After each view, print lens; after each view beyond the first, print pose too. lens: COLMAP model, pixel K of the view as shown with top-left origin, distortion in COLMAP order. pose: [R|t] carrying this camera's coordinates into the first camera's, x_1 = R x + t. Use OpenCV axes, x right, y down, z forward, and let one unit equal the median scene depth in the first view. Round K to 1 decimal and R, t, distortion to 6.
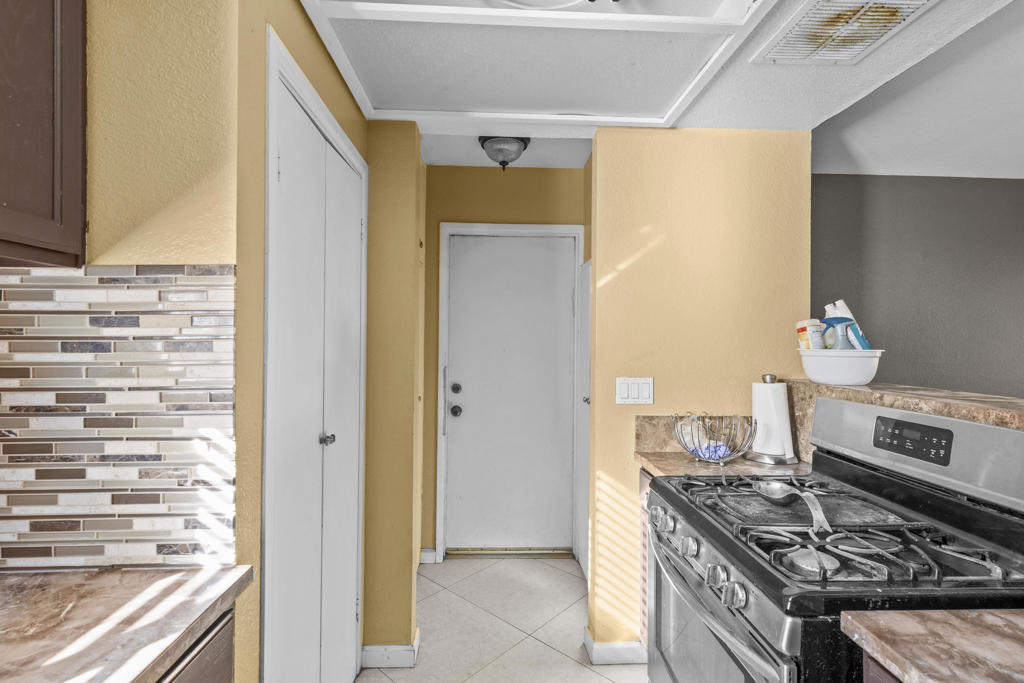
lens RADIAL K [[470.5, 0, 509.9], [0, 470.5, 339.1], [0, 0, 1]] dist [0.005396, -0.000138]
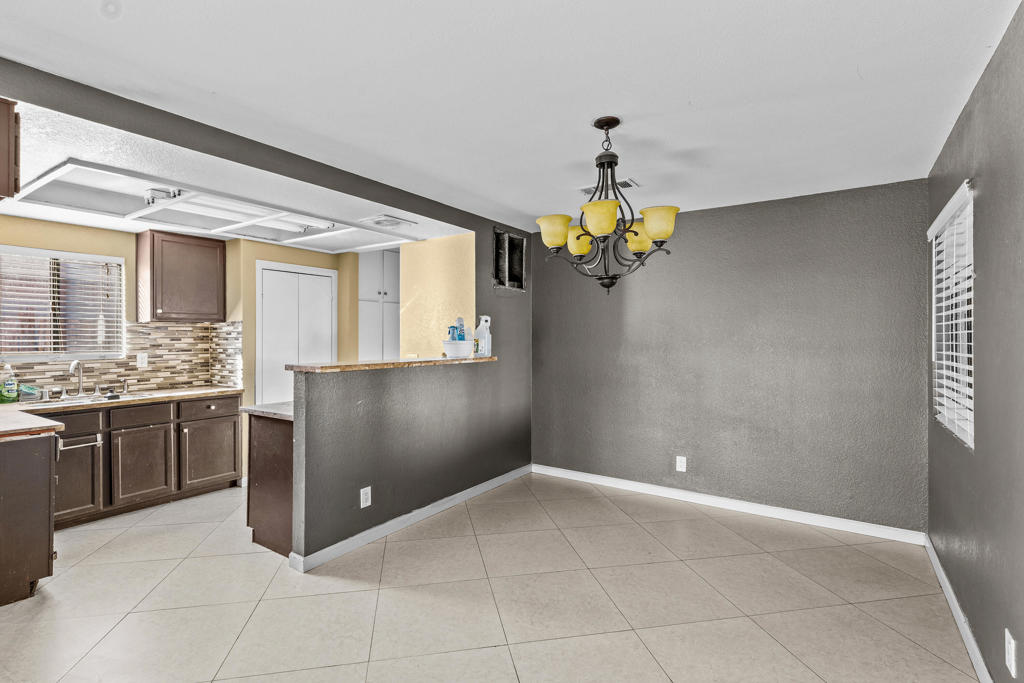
lens RADIAL K [[487.5, 0, 509.8], [0, 487.5, 337.9], [0, 0, 1]] dist [0.011206, -0.000137]
pose [[0.802879, -0.005735, -0.596114, 4.222979], [0.005177, 0.999983, -0.002648, 0.028279], [0.596119, -0.000960, 0.802895, -1.207560]]
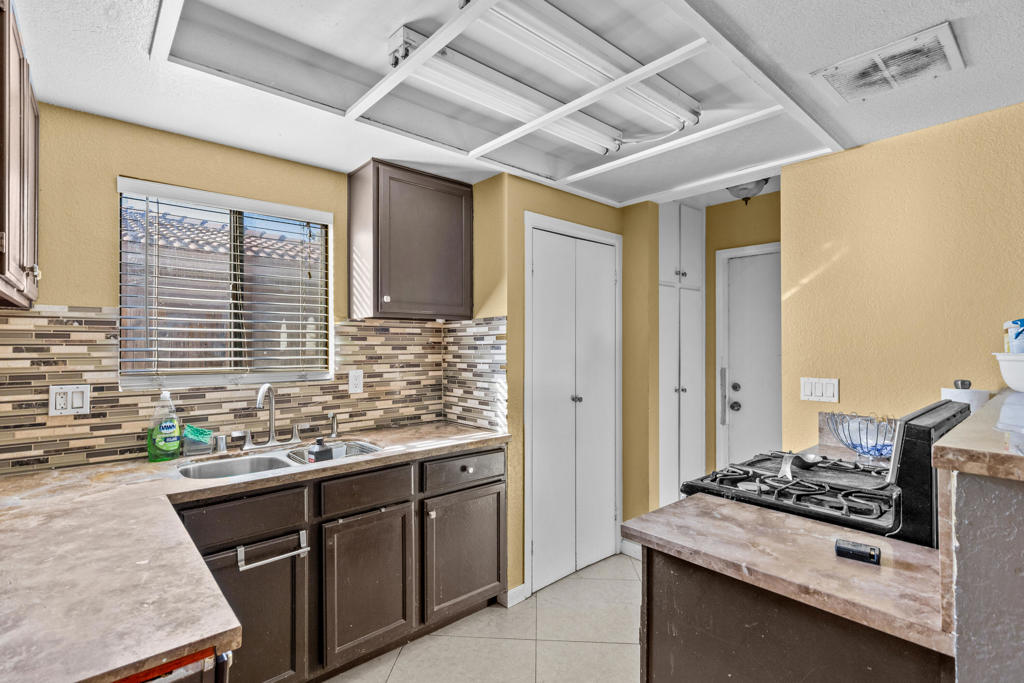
lens RADIAL K [[484.6, 0, 512.7], [0, 484.6, 344.5], [0, 0, 1]] dist [0.016043, 0.000012]
pose [[0.633189, -0.007351, -0.773962, 1.483400], [0.002234, 0.999968, -0.007670, 0.018240], [0.773994, 0.003128, 0.633185, -0.645977]]
